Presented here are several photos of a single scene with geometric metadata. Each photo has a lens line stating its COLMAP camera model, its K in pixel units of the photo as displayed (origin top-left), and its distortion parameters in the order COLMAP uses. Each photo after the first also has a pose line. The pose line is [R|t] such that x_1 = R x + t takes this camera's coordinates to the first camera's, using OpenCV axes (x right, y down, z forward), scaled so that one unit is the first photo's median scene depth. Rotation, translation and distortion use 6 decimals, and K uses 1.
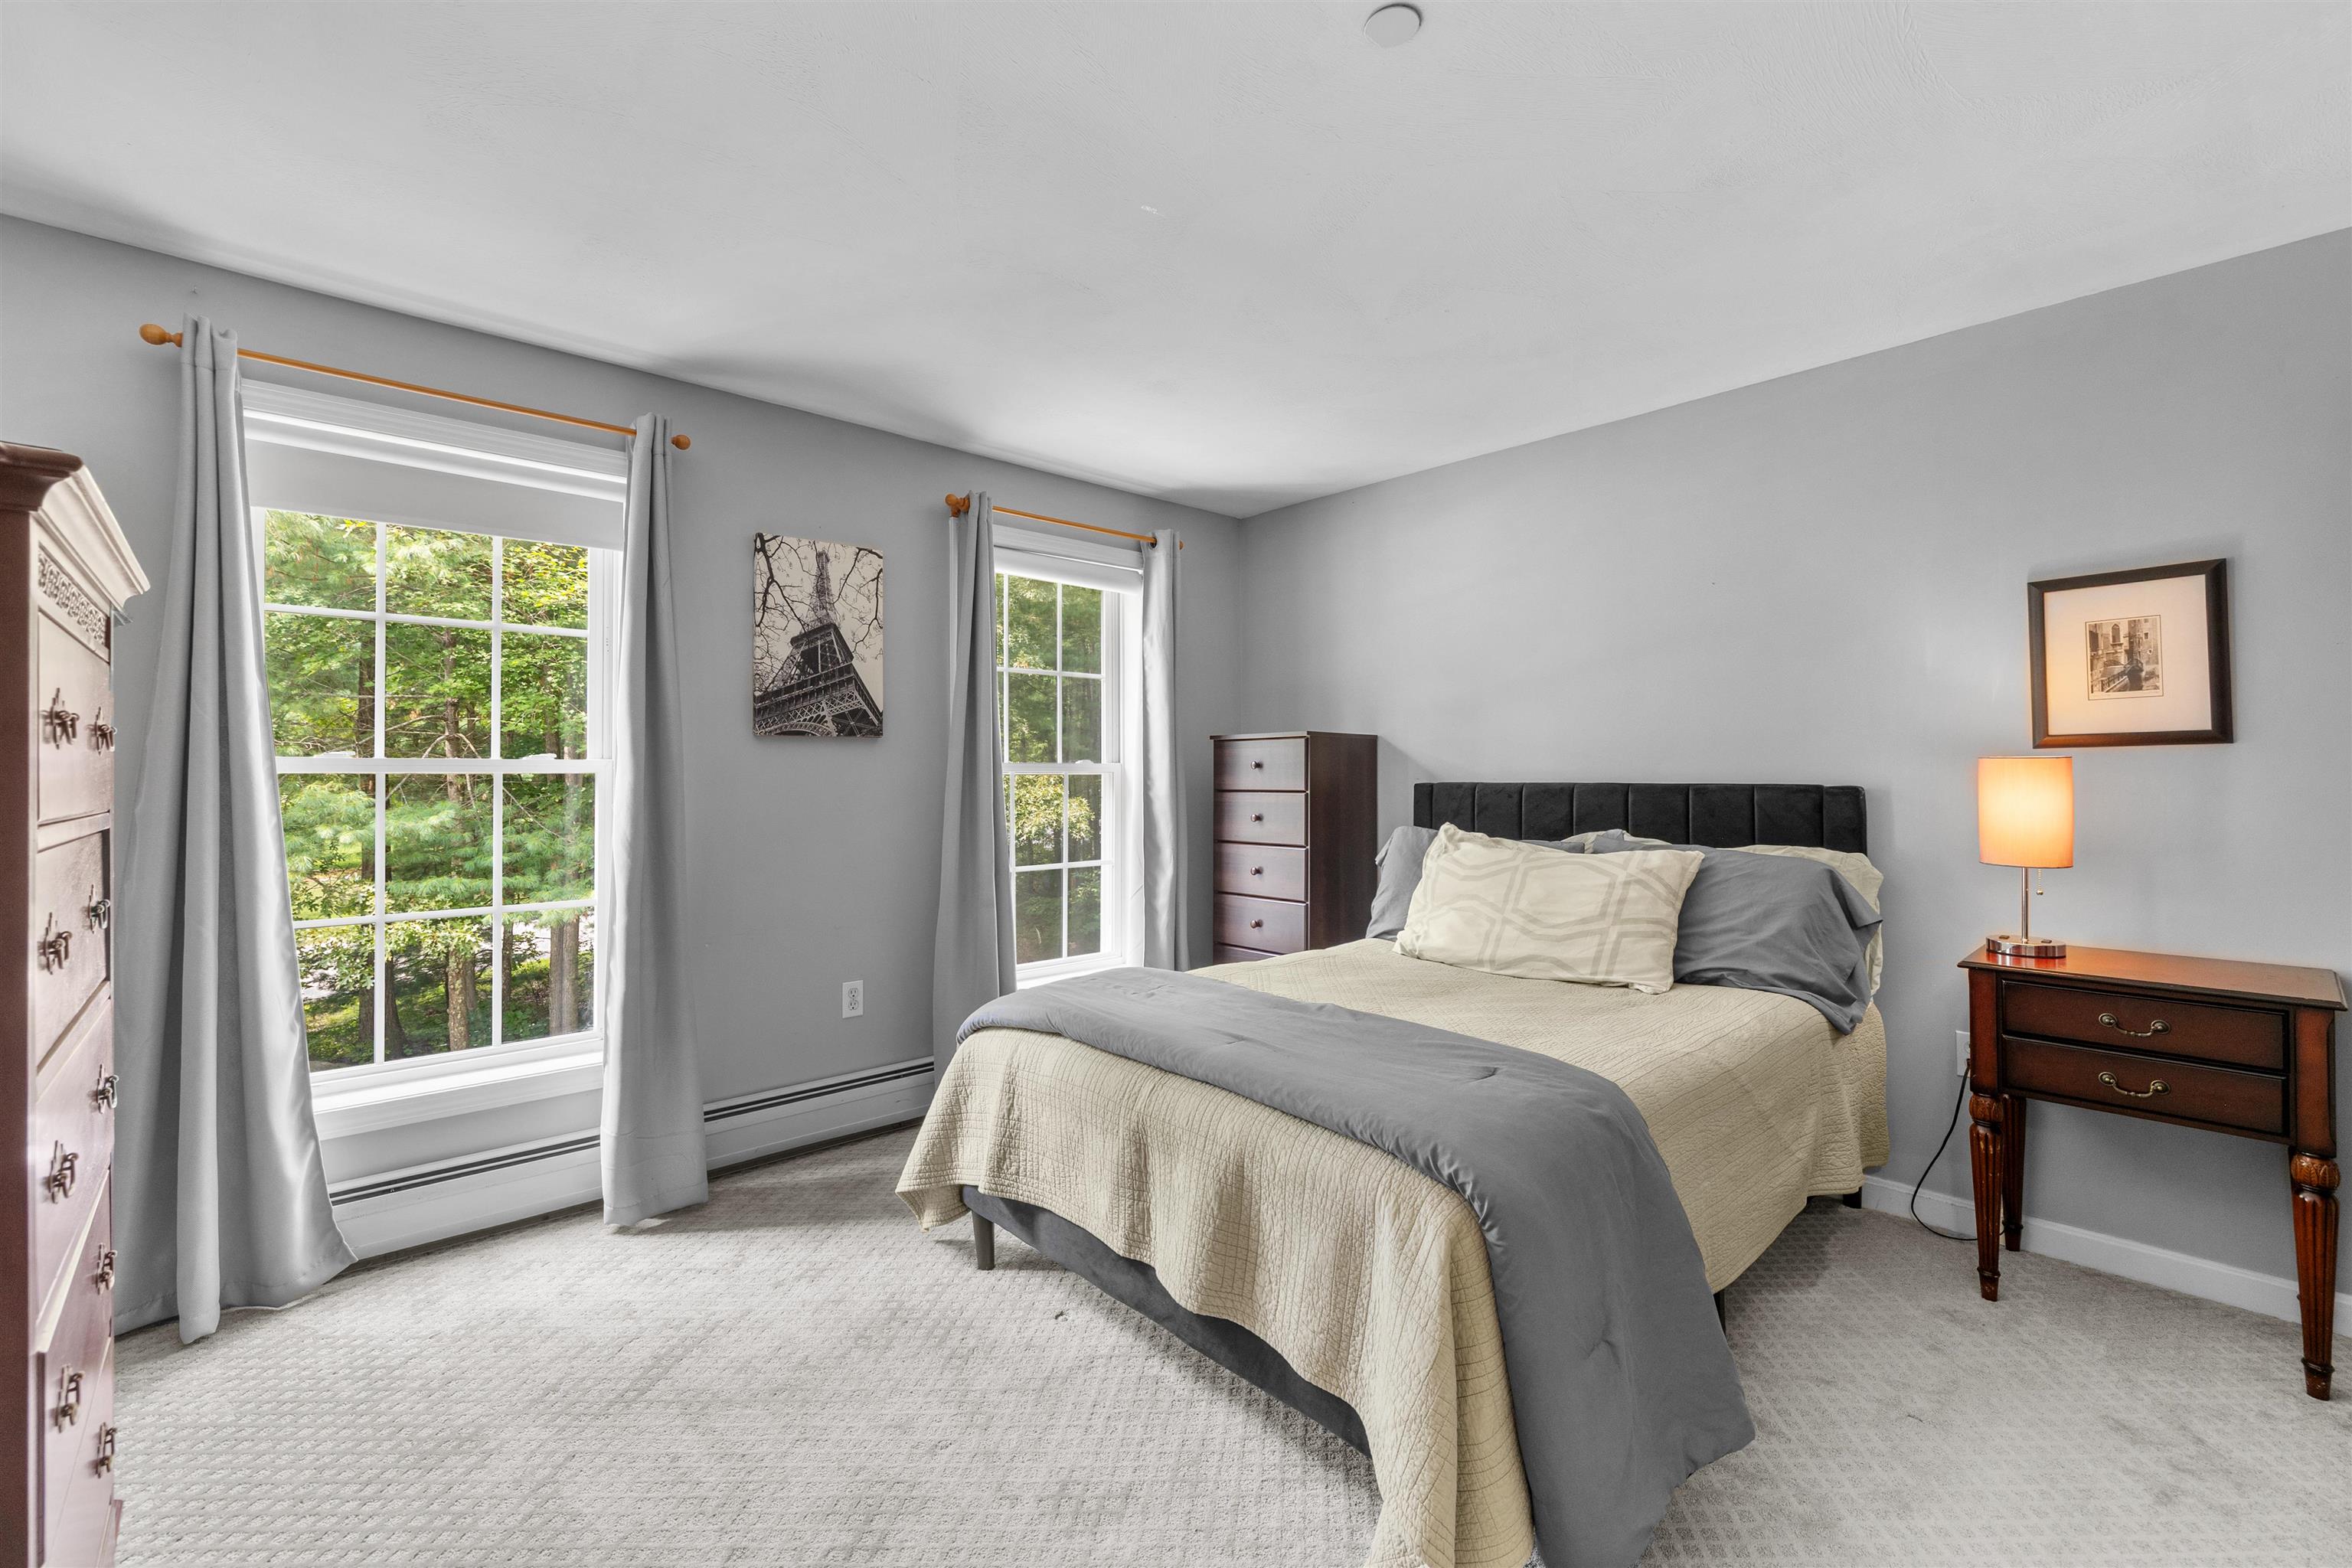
lens RADIAL K [[990.8, 0, 1130.7], [0, 990.8, 787.2], [0, 0, 1]] dist [-0.002362, -0.000205]
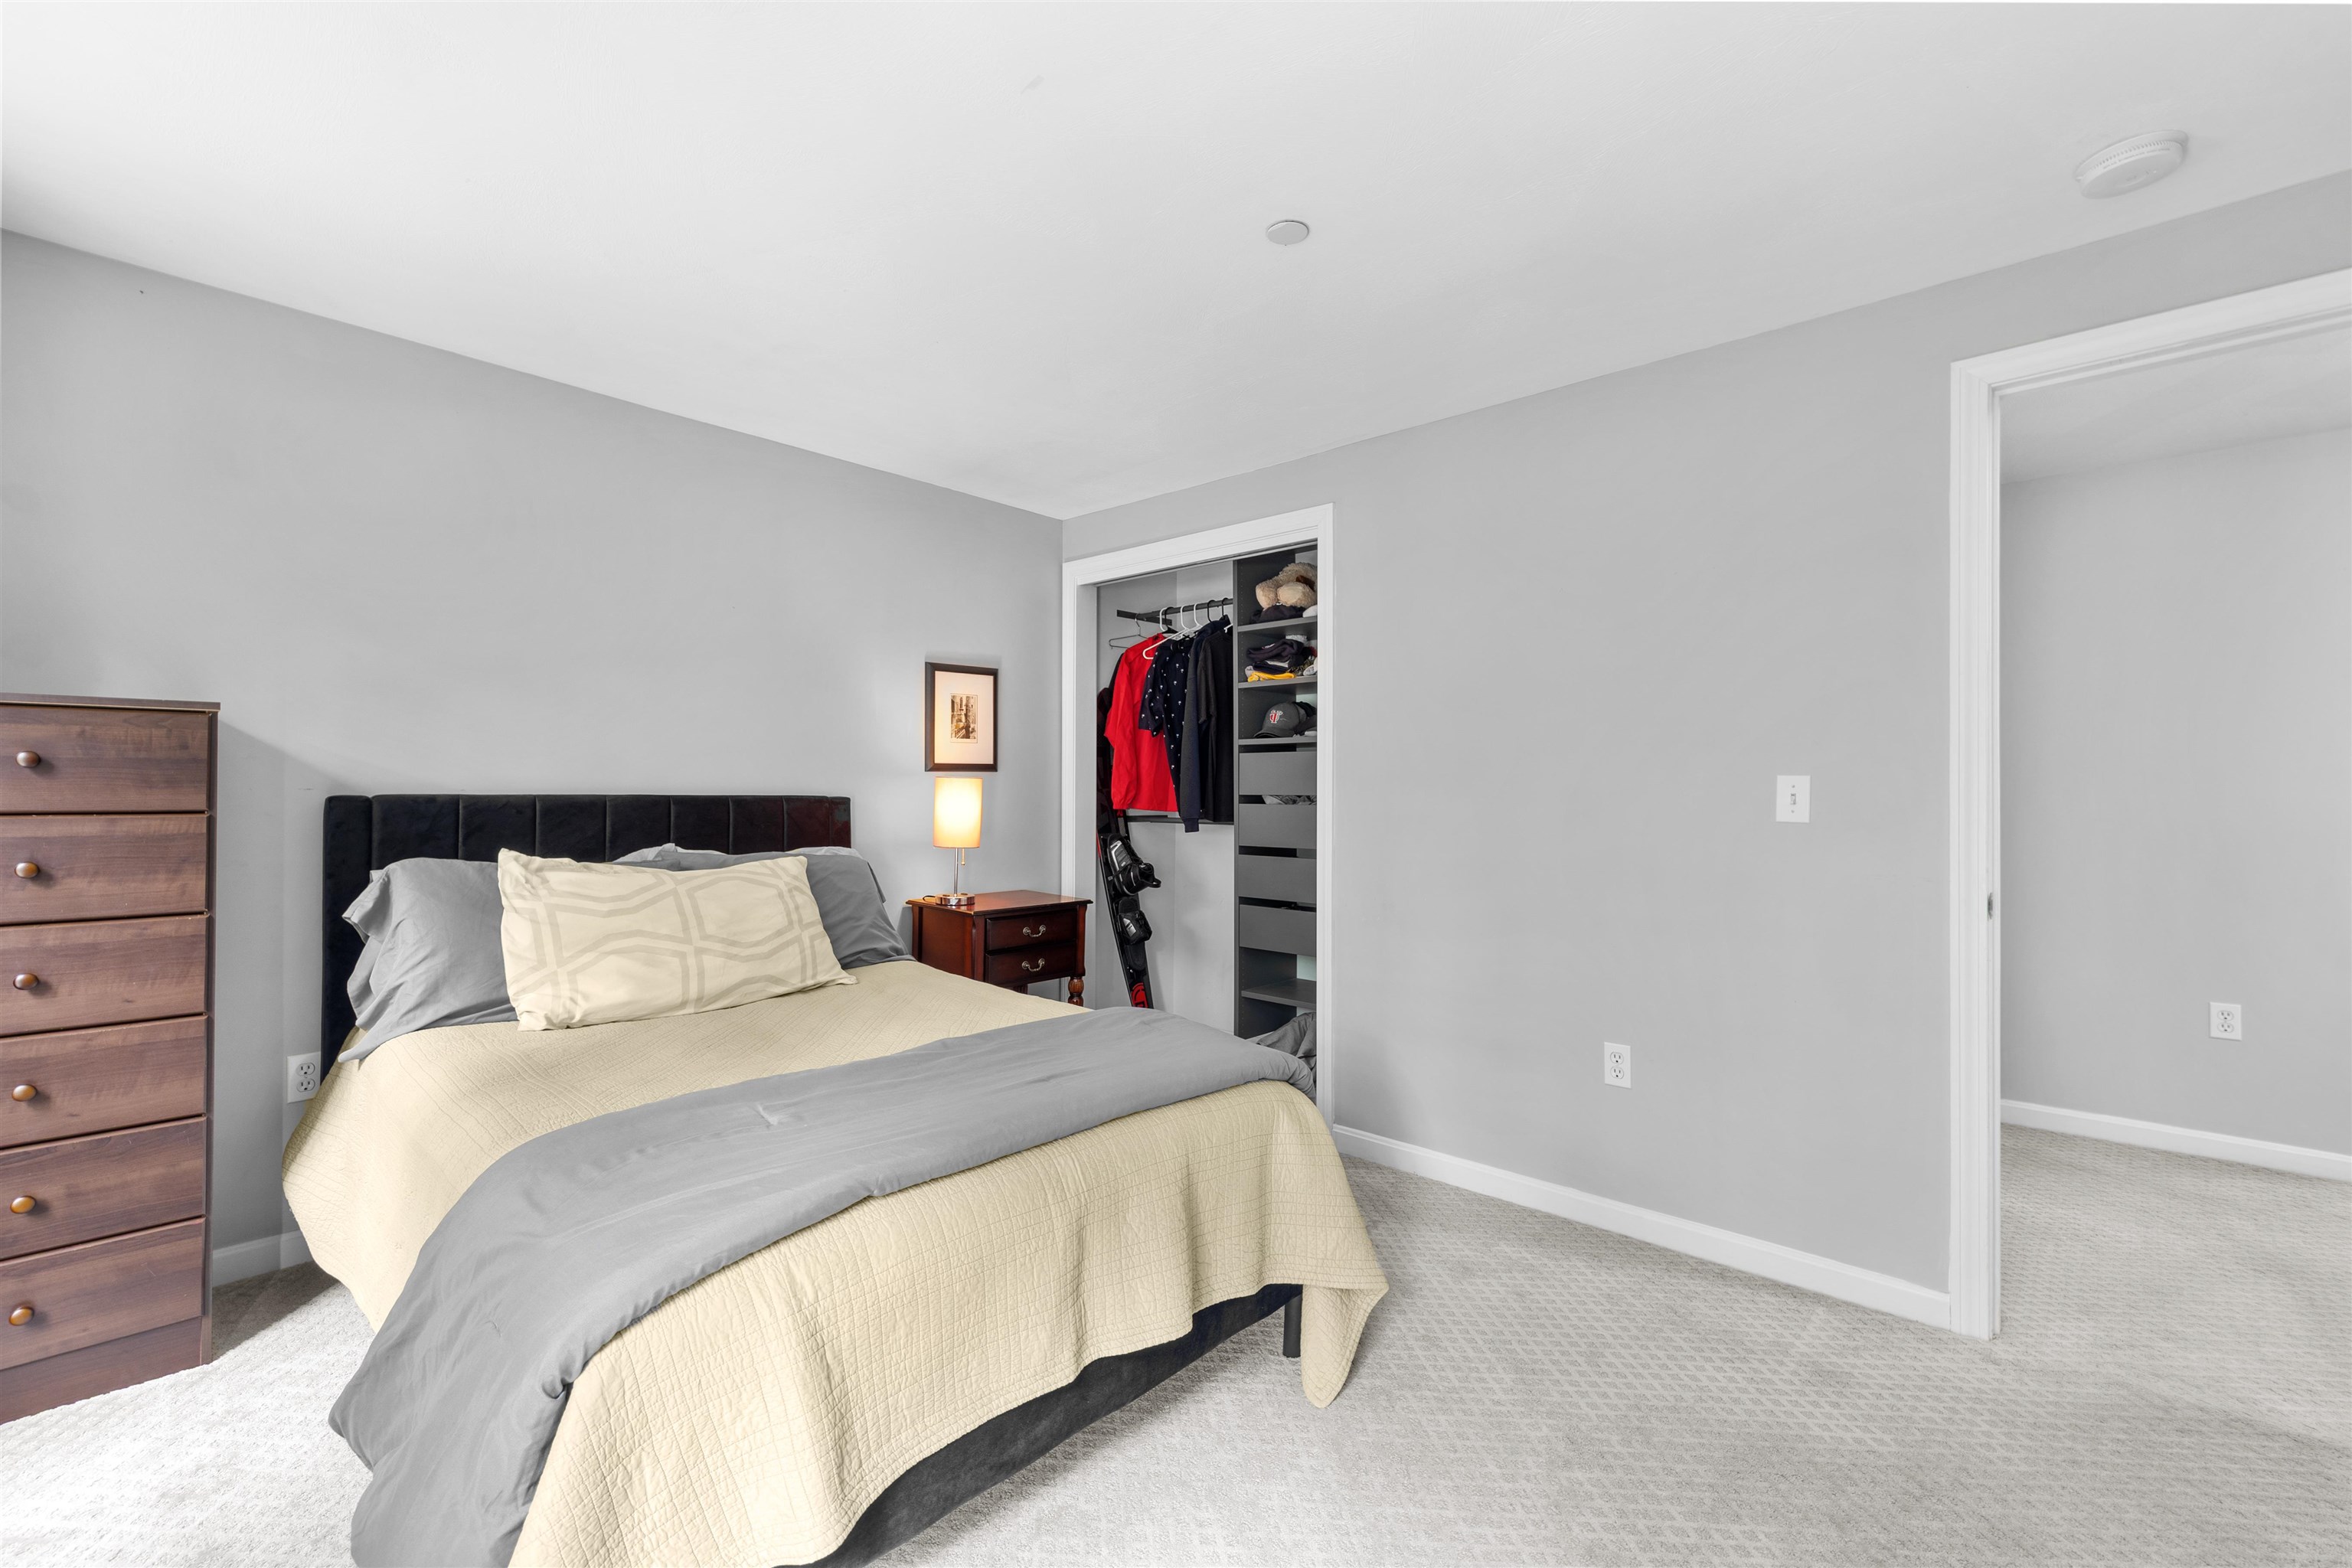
lens RADIAL K [[990.2, 0, 1176.0], [0, 990.2, 784.0], [0, 0, 1]] dist [-0.000288, 0.000023]
pose [[-0.102634, 0.002616, 0.994716, -0.614685], [0.001756, 0.999995, -0.002448, -0.014265], [-0.994718, 0.001496, -0.102639, 0.733344]]
